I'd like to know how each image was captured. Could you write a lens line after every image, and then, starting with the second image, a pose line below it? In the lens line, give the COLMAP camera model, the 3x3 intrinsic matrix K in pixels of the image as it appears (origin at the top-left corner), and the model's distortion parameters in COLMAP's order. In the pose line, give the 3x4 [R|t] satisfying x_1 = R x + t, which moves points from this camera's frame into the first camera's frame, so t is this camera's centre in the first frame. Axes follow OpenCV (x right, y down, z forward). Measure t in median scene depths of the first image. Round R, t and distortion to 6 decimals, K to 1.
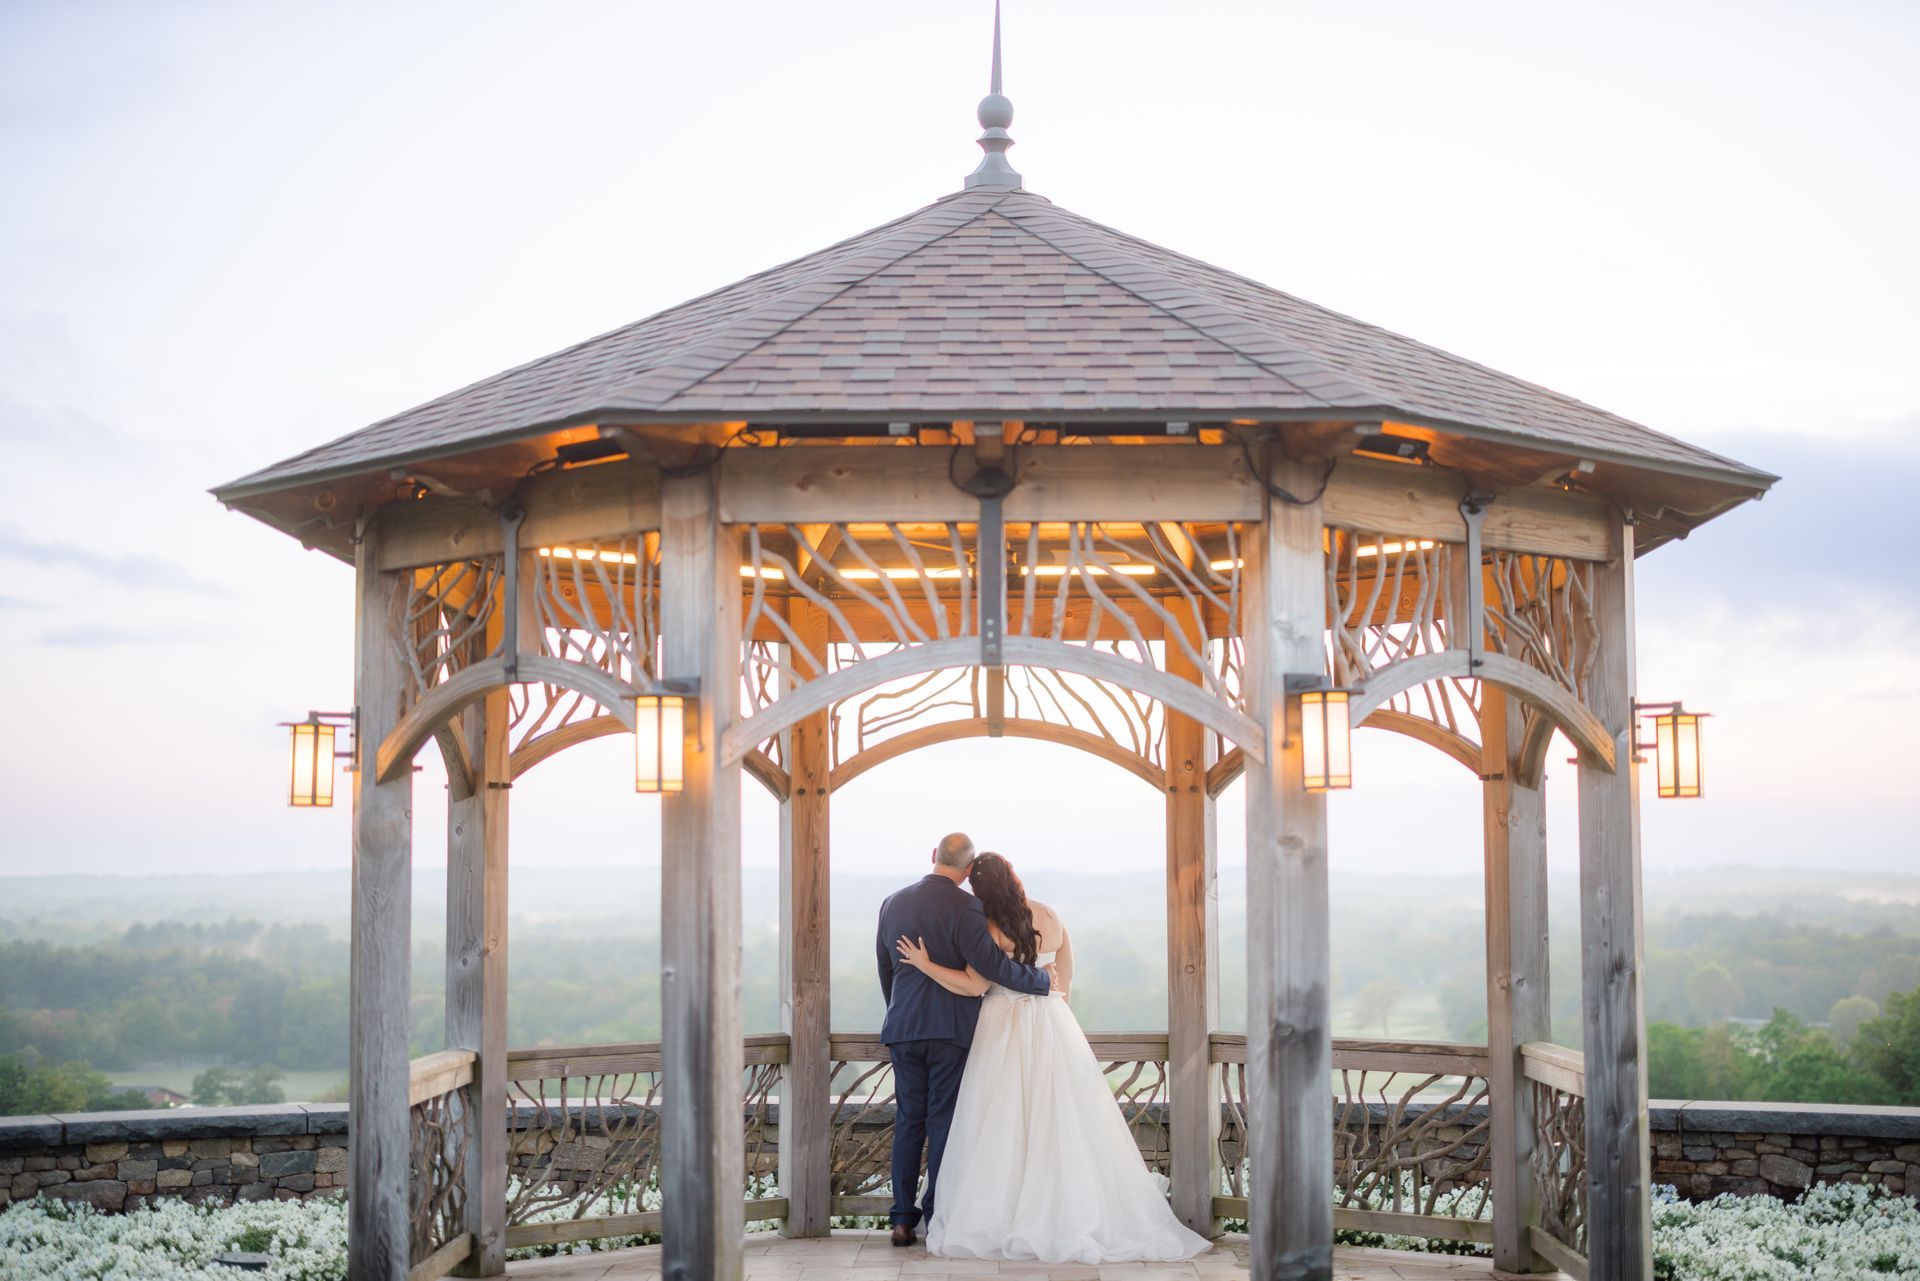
lens RADIAL K [[2720.9, 0, 960.0], [0, 2720.9, 640.5], [0, 0, 1]] dist [-0.036964, -0.031647]
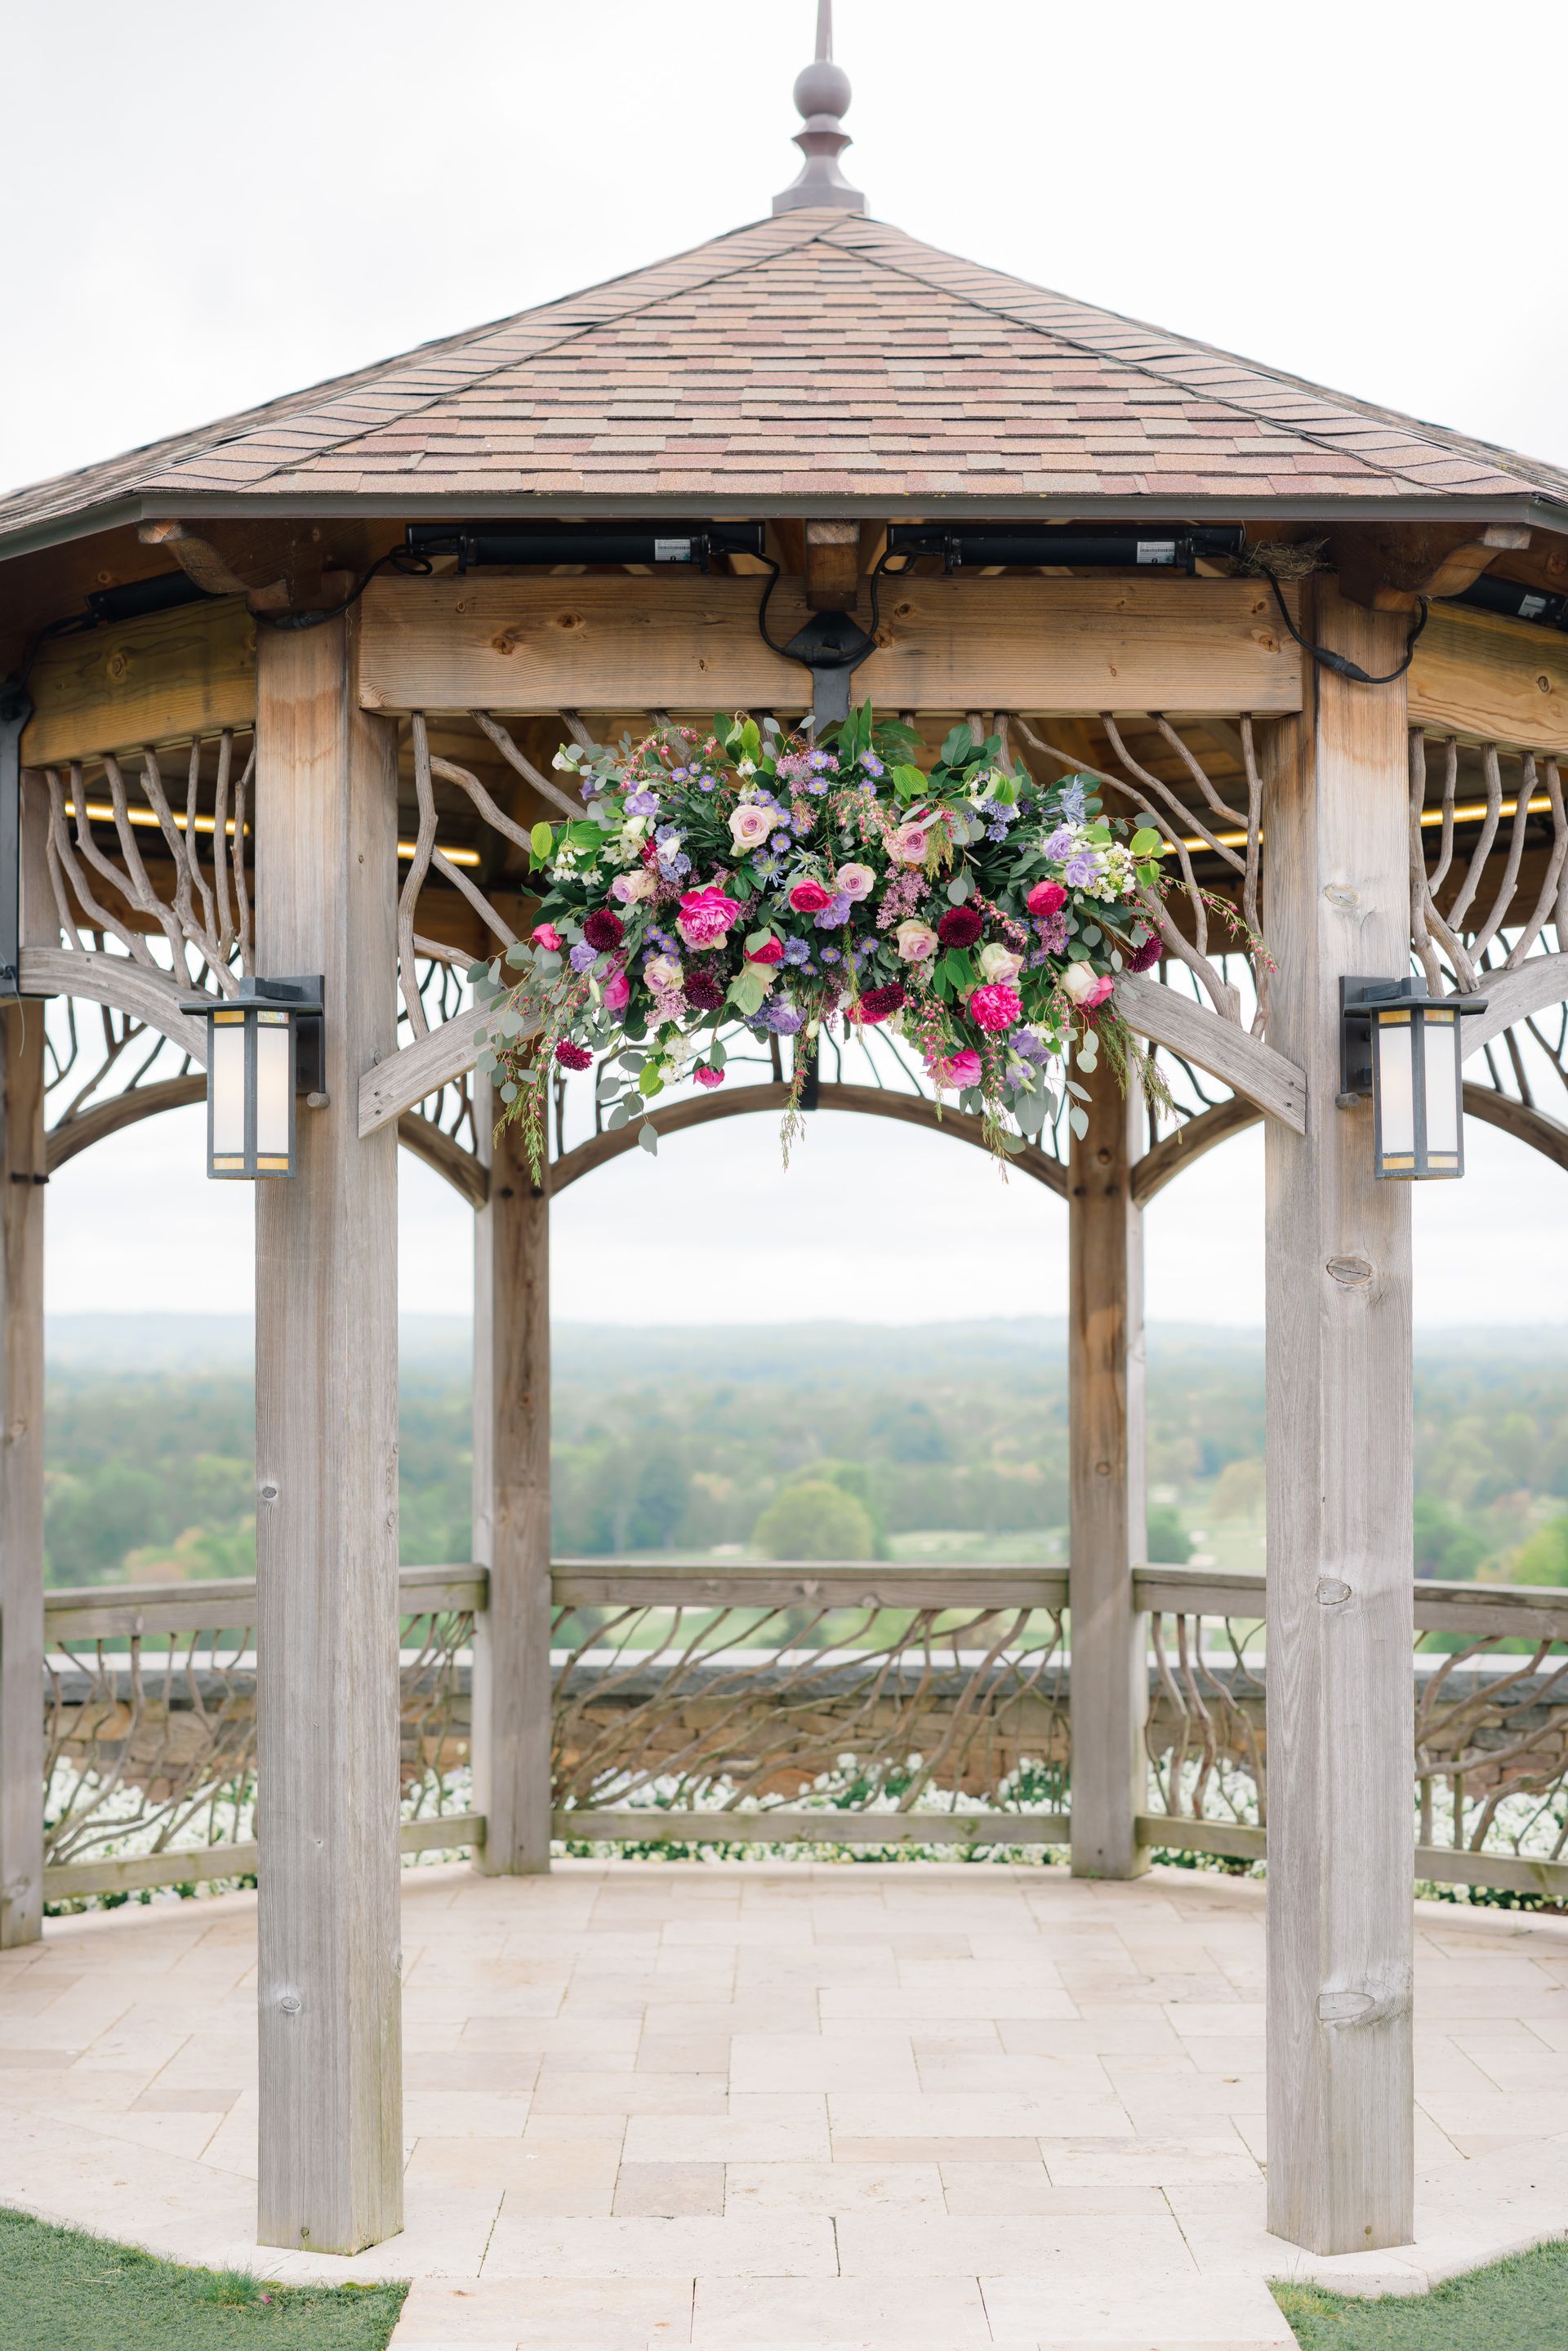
lens RADIAL K [[3813.8, 0, 784.0], [0, 3813.8, 1175.5], [0, 0, 1]] dist [-0.028134, -0.002195]
pose [[0.999906, 0.004755, 0.012880, -0.007771], [-0.005359, 0.998868, 0.047263, 0.014982], [-0.012641, -0.047327, 0.998799, 0.173899]]
